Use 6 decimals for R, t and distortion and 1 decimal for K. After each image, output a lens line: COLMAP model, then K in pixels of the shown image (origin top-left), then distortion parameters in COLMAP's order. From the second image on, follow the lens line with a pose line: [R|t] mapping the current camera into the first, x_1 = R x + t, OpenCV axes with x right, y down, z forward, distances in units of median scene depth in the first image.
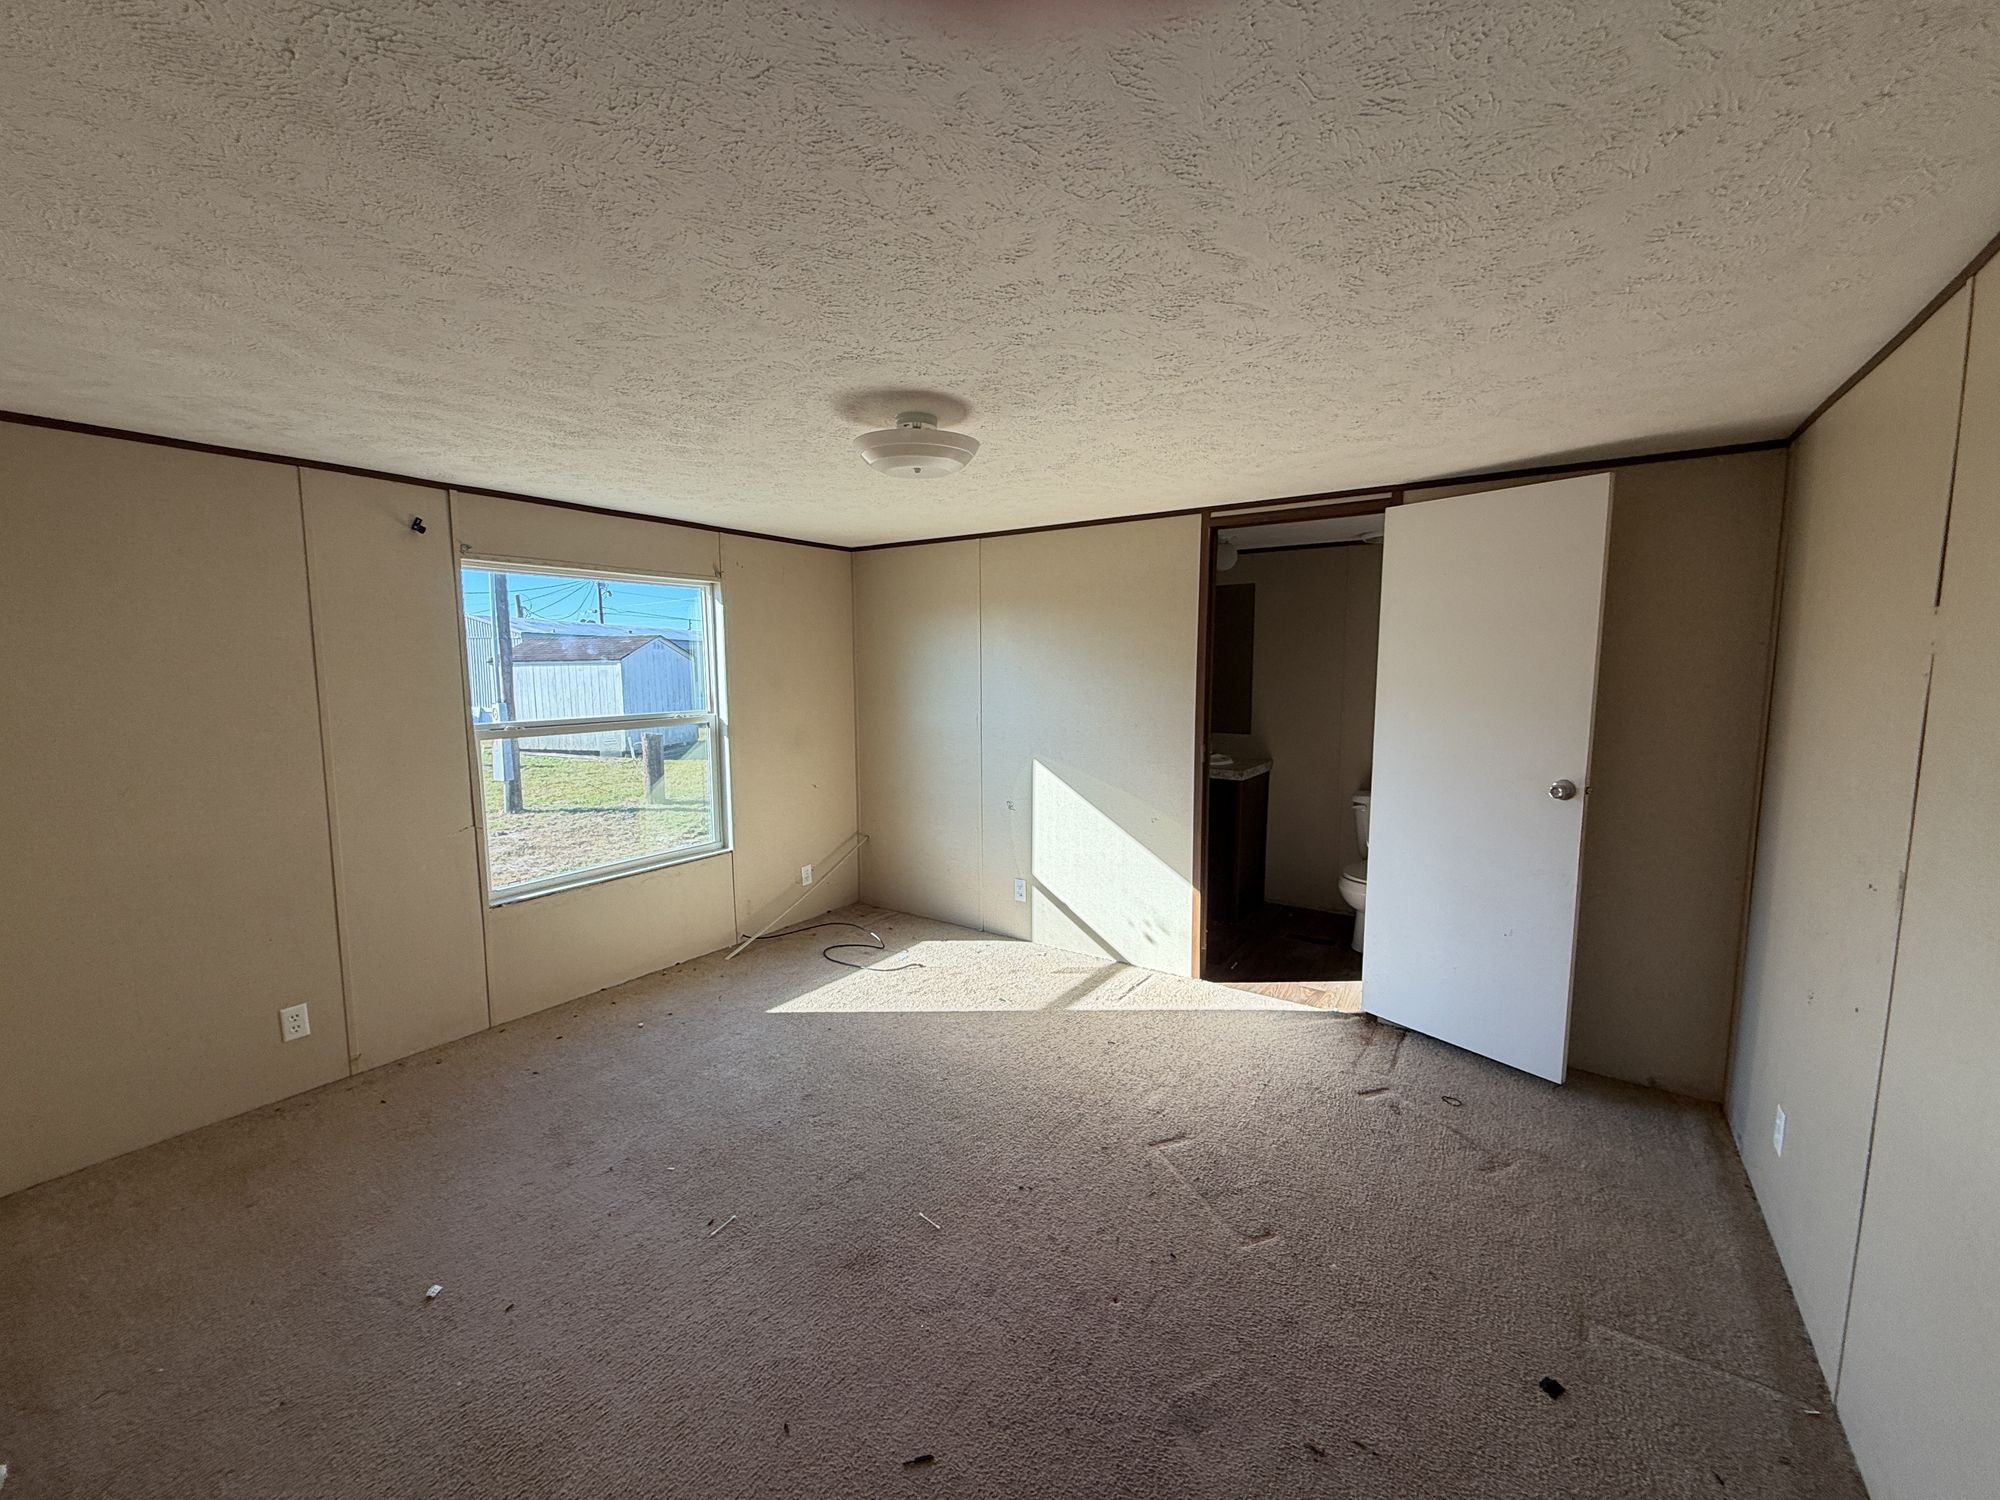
lens RADIAL K [[799.8, 0, 1000.0], [0, 799.8, 750.0], [0, 0, 1]] dist [0.002180, 0.000371]
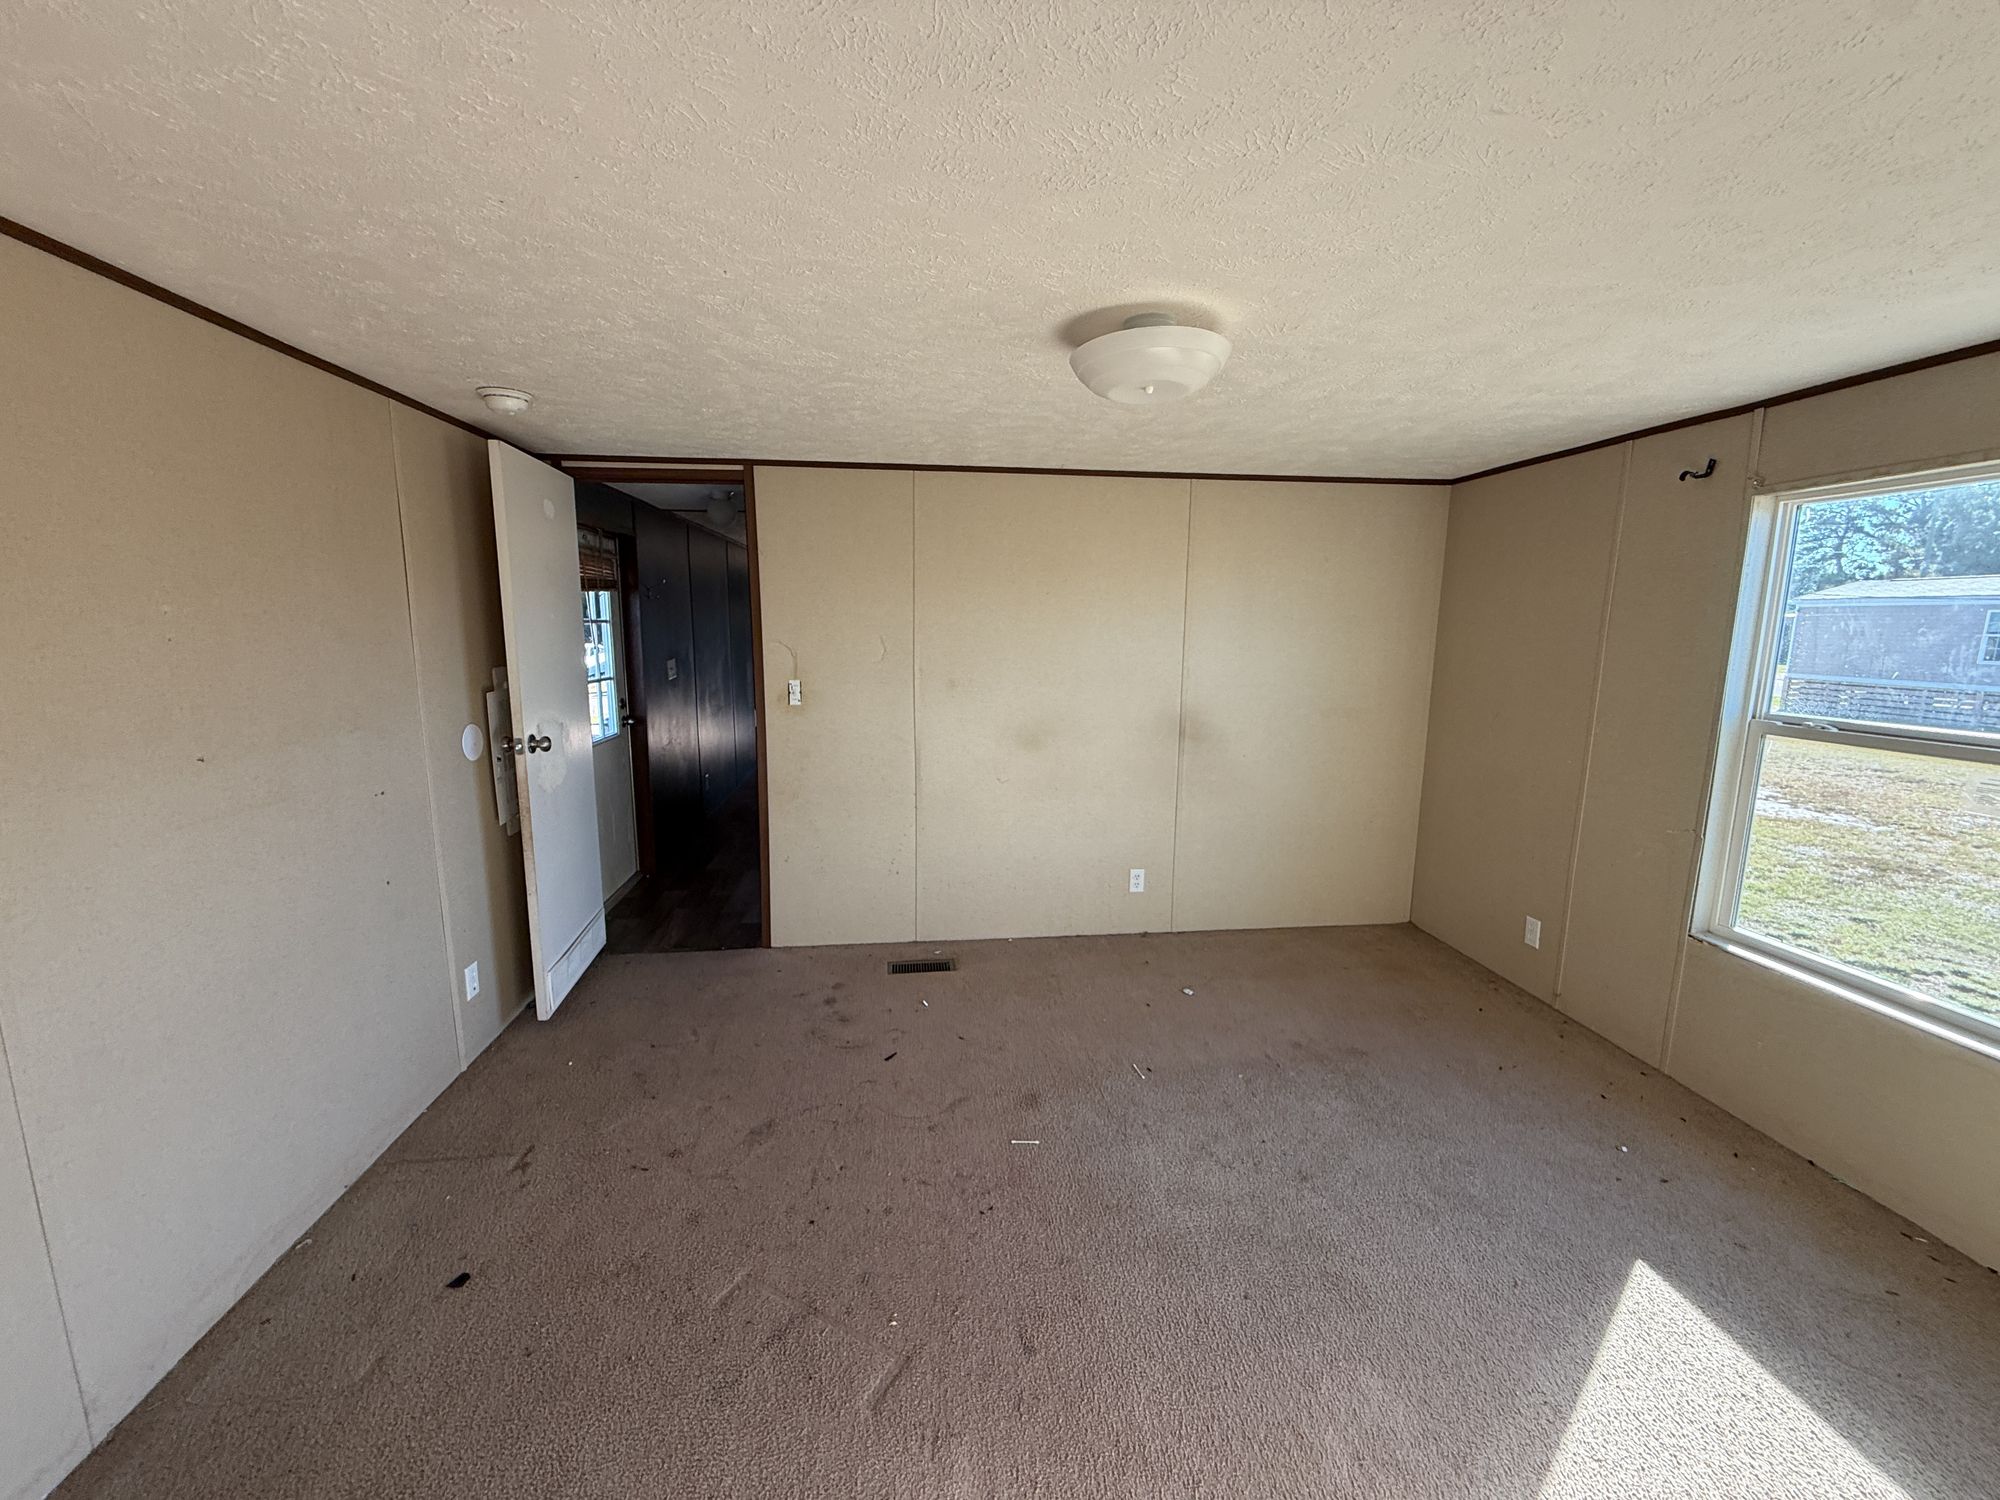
lens RADIAL K [[799.8, 0, 1000.0], [0, 799.8, 750.0], [0, 0, 1]] dist [0.002180, 0.000371]
pose [[-0.749947, 0.103177, -0.653402, 0.455276], [-0.077483, 0.967260, 0.241669, -0.146091], [0.656945, 0.231866, -0.717399, 1.249184]]
